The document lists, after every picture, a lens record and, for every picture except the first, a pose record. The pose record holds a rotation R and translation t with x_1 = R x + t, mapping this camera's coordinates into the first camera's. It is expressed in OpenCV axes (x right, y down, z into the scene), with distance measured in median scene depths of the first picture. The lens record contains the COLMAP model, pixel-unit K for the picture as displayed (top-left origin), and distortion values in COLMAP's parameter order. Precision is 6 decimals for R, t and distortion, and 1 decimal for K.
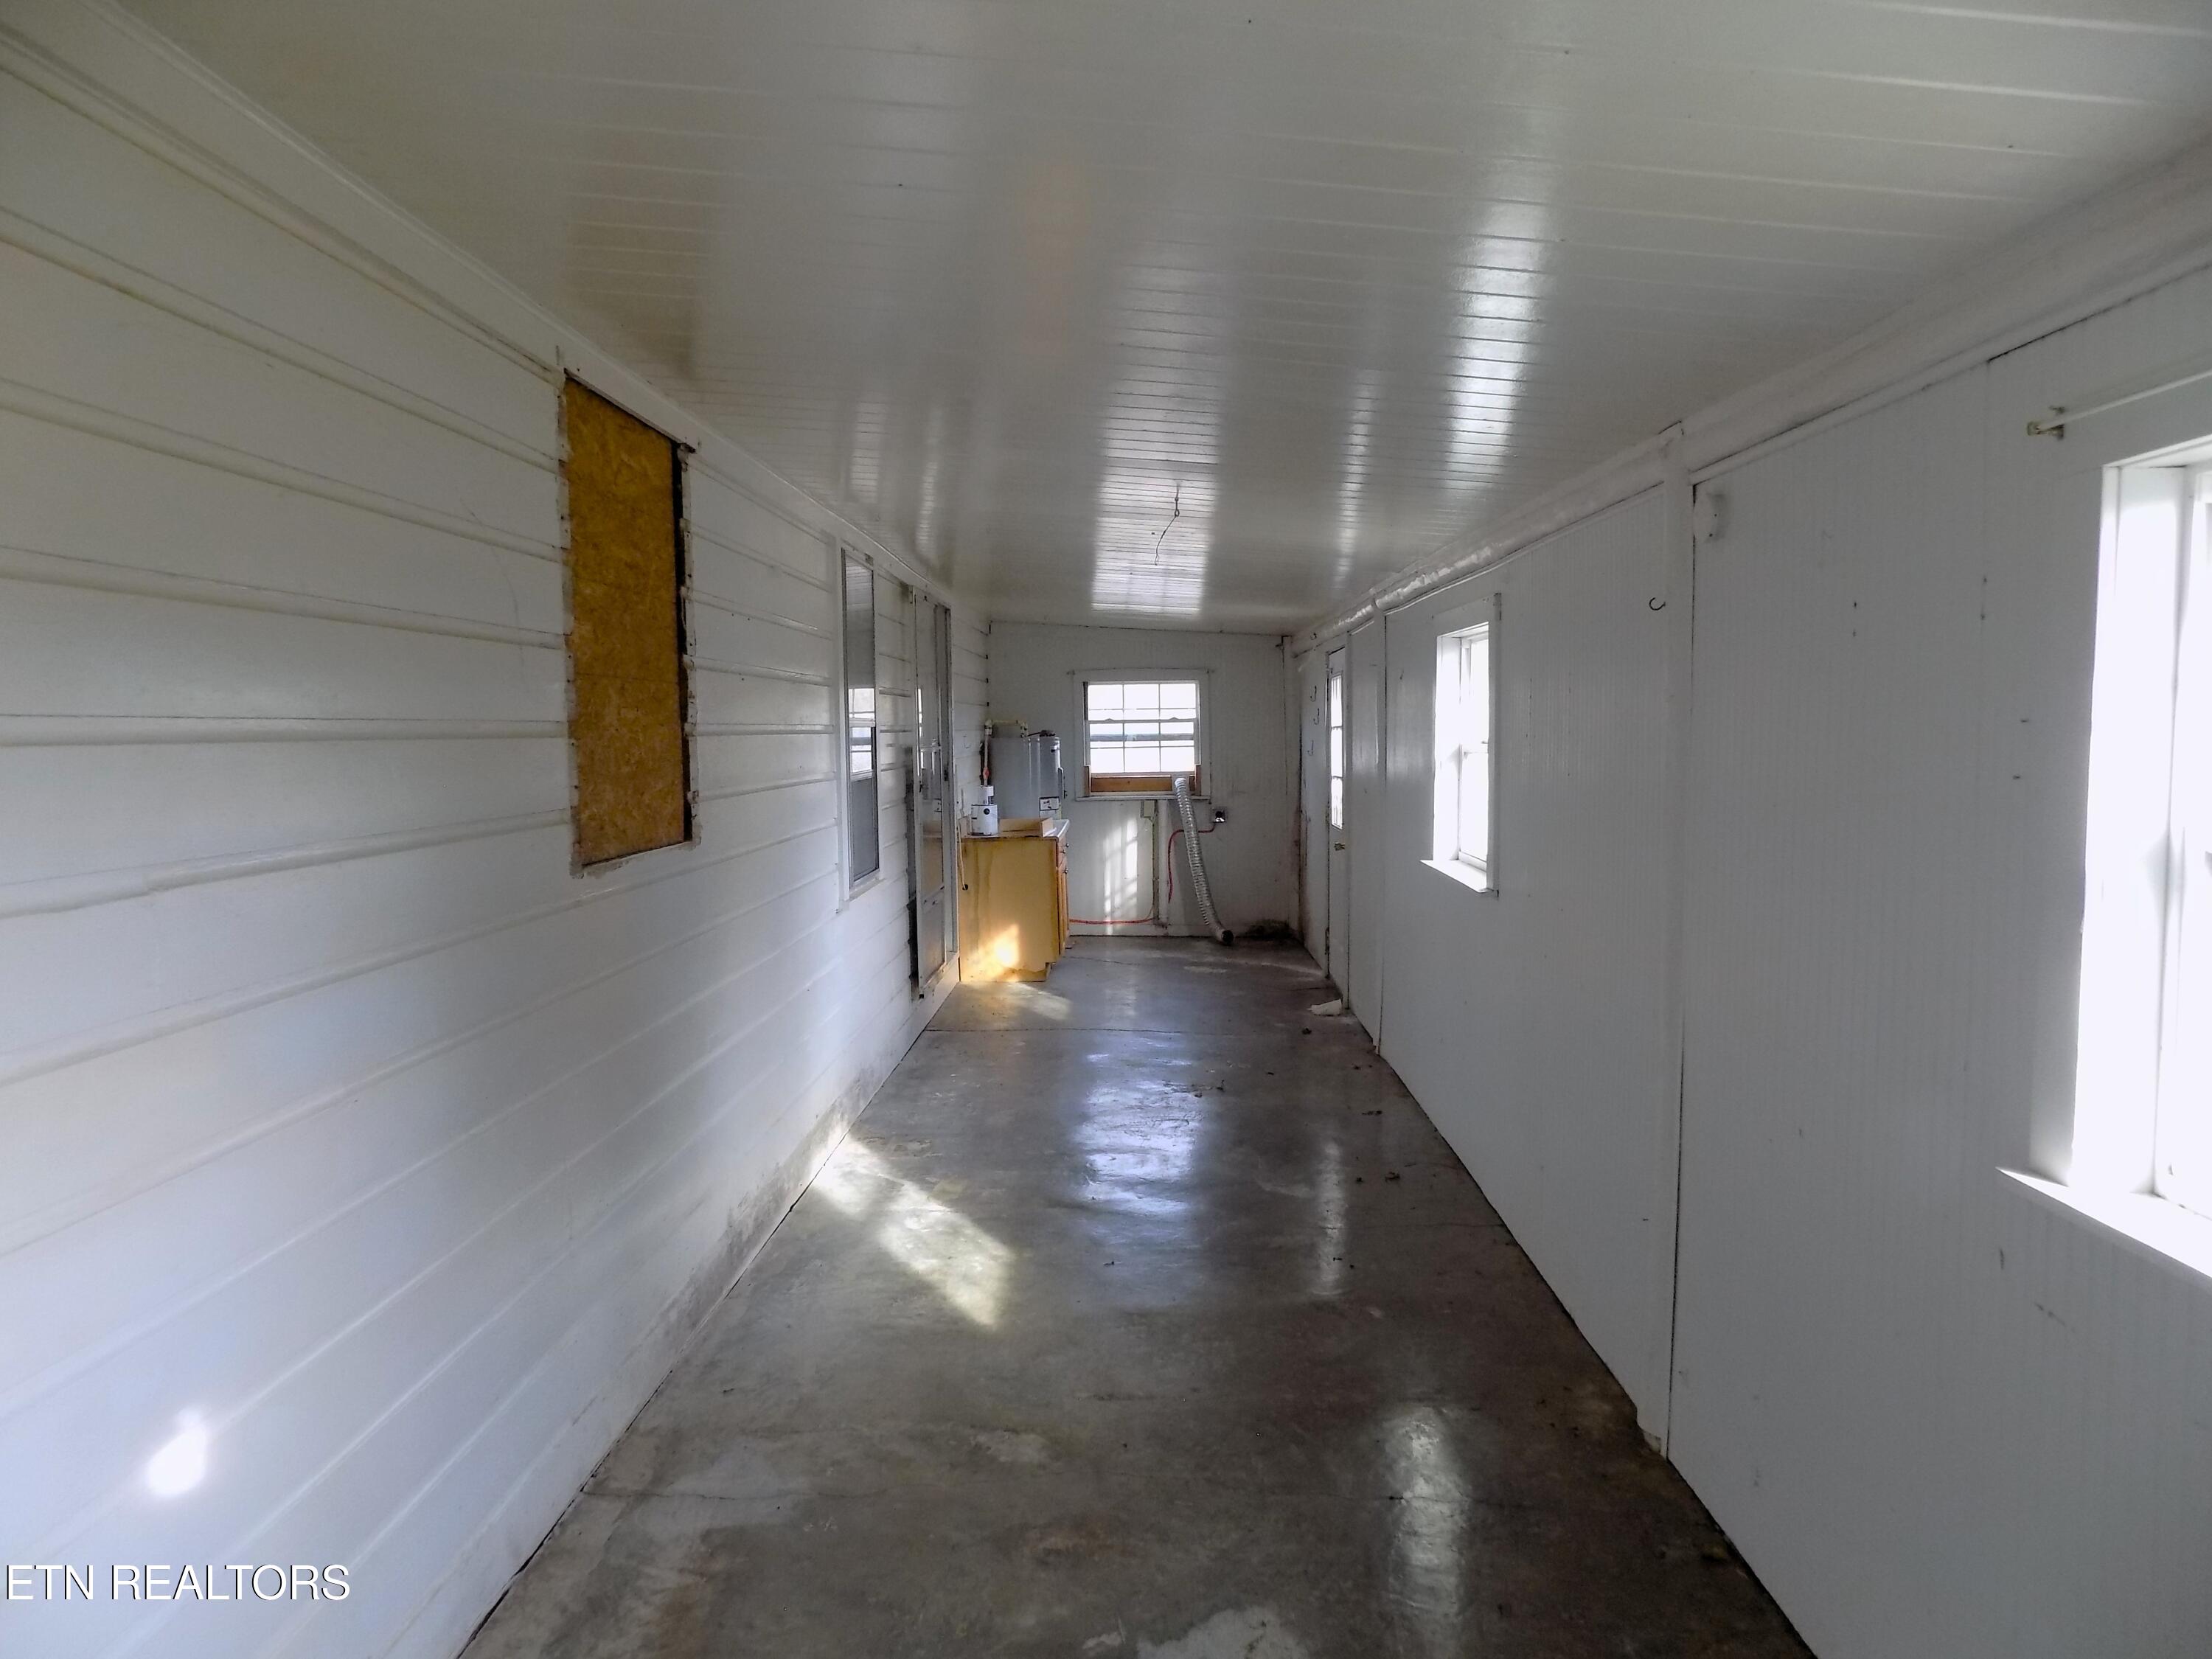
lens RADIAL K [[1495.9, 0, 1099.3], [0, 1495.9, 834.7], [0, 0, 1]] dist [-0.026601, 0.003674]
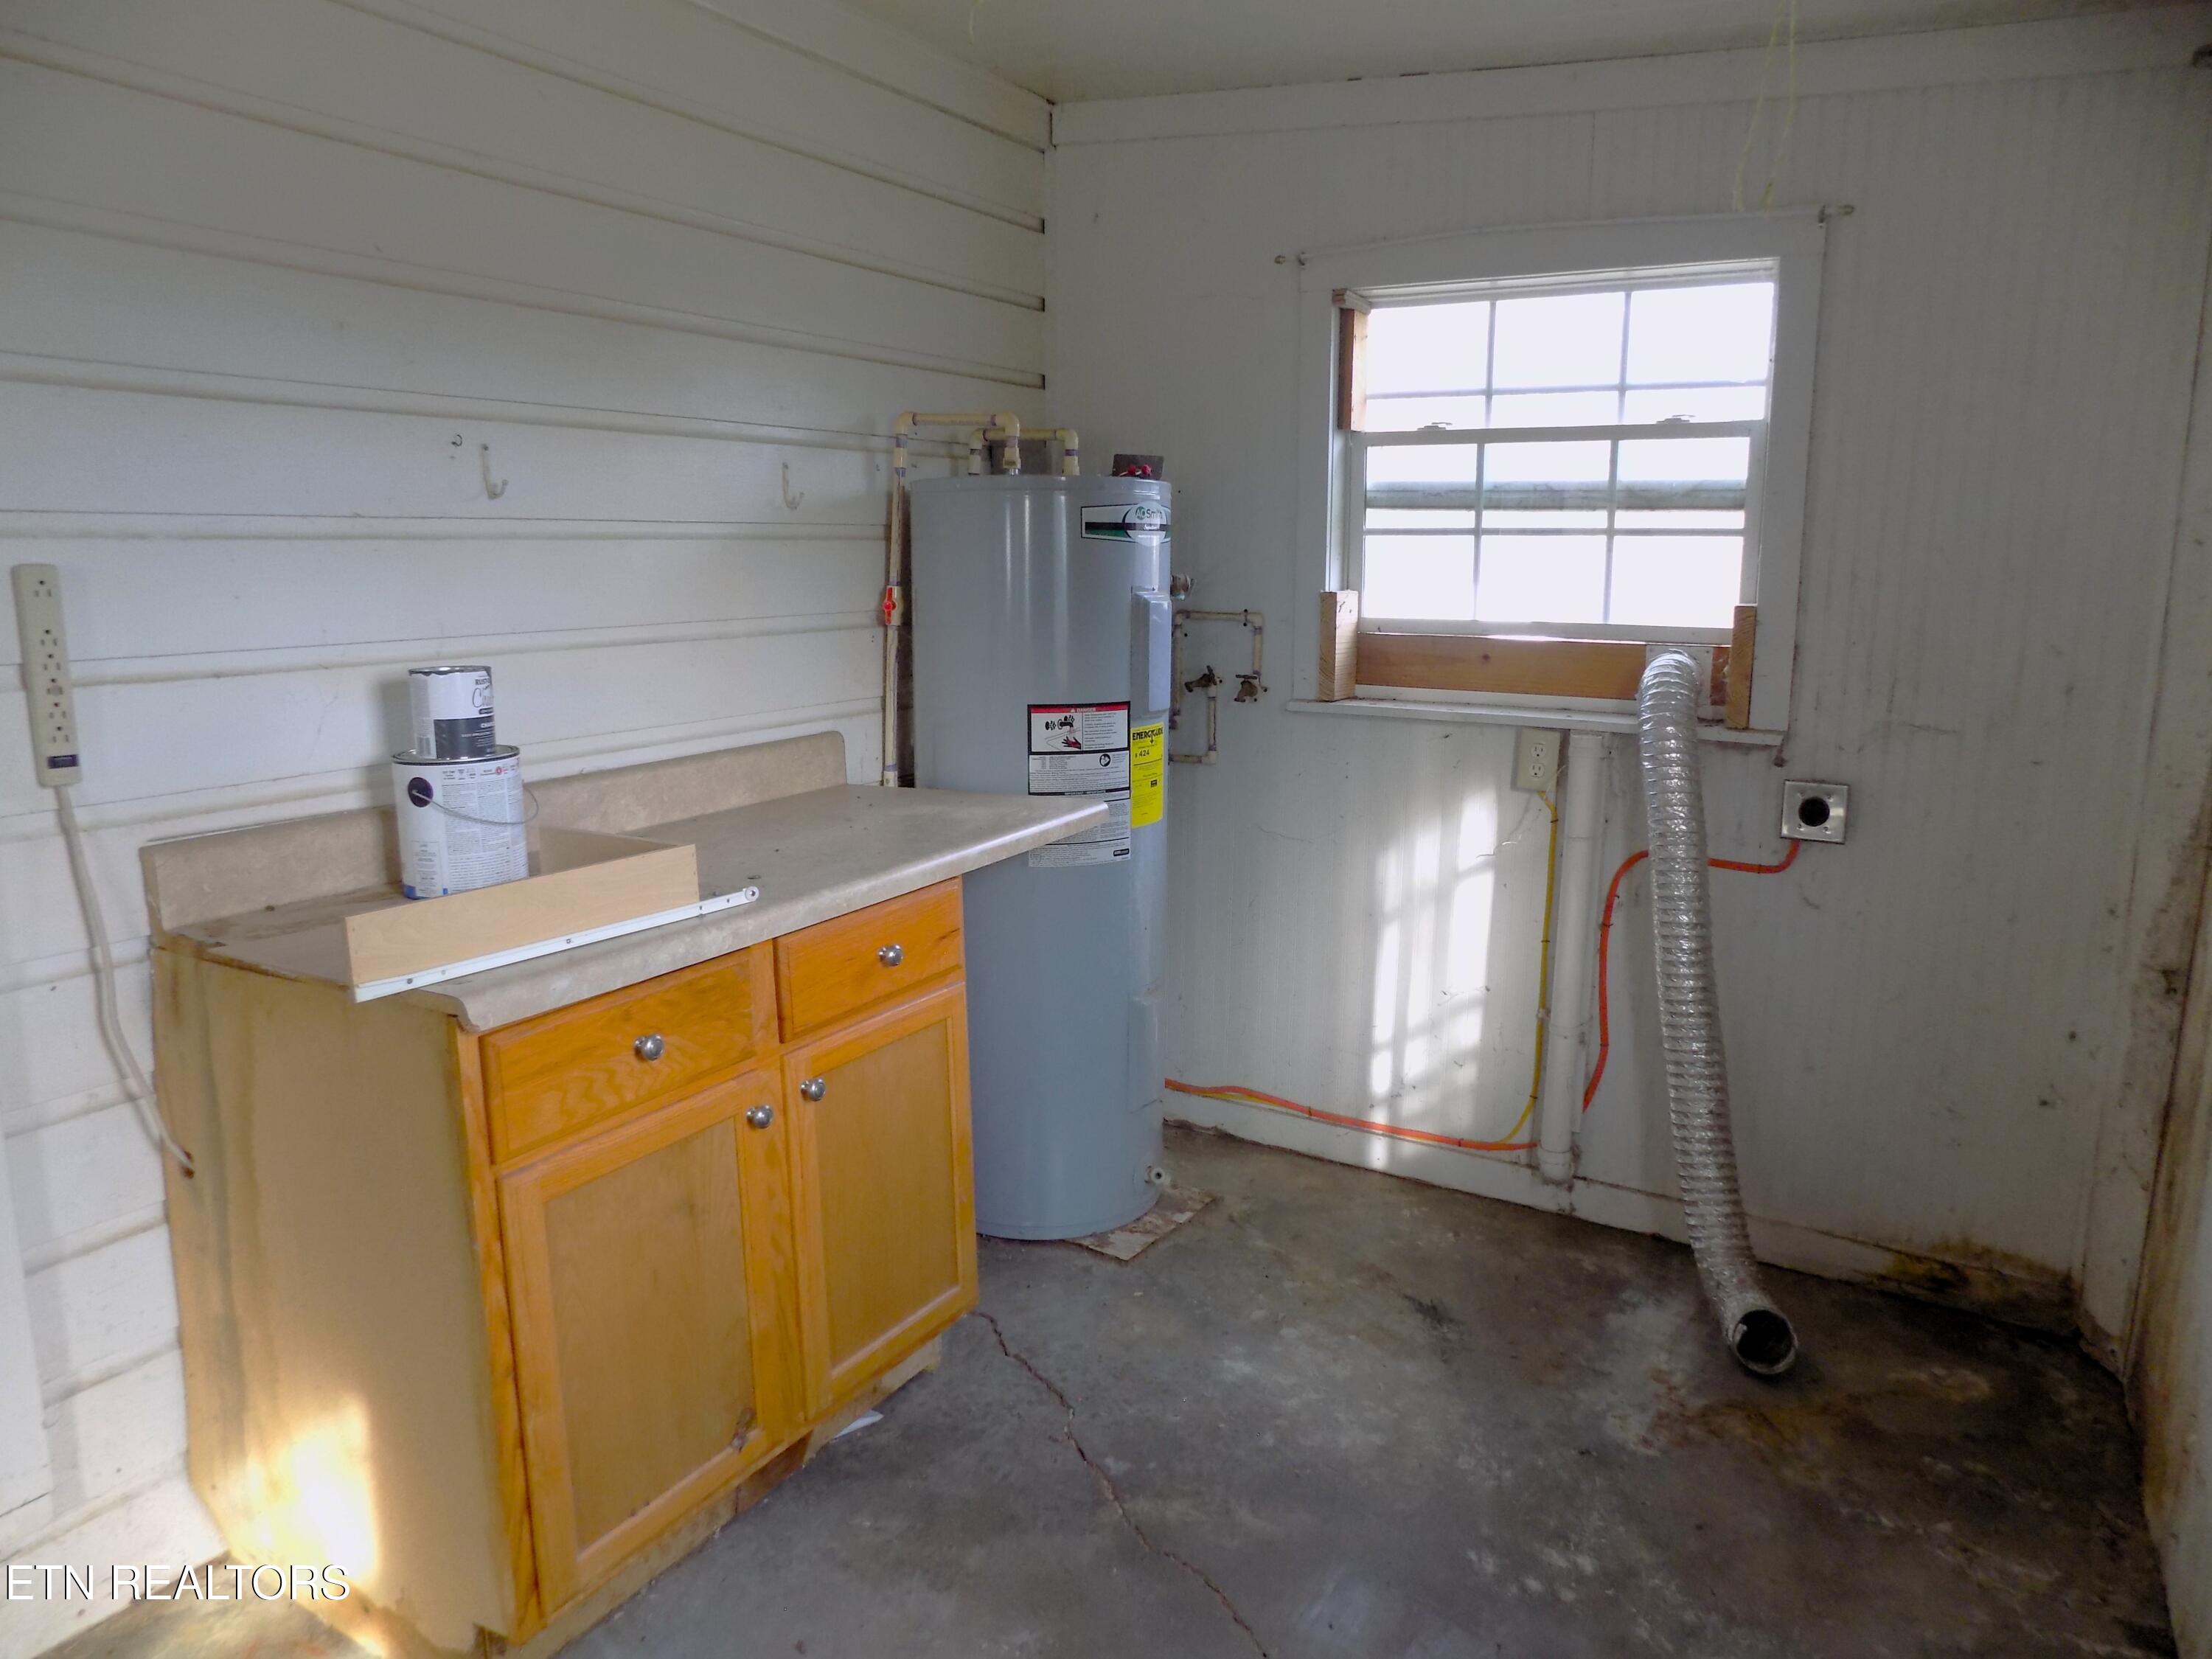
lens RADIAL K [[1495.9, 0, 1129.4], [0, 1495.9, 822.1], [0, 0, 1]] dist [-0.026601, 0.003674]
pose [[0.881897, 0.103492, -0.459943, 0.092868], [-0.052299, 0.991062, 0.122720, -0.035530], [0.468533, -0.084172, 0.879427, 0.721228]]
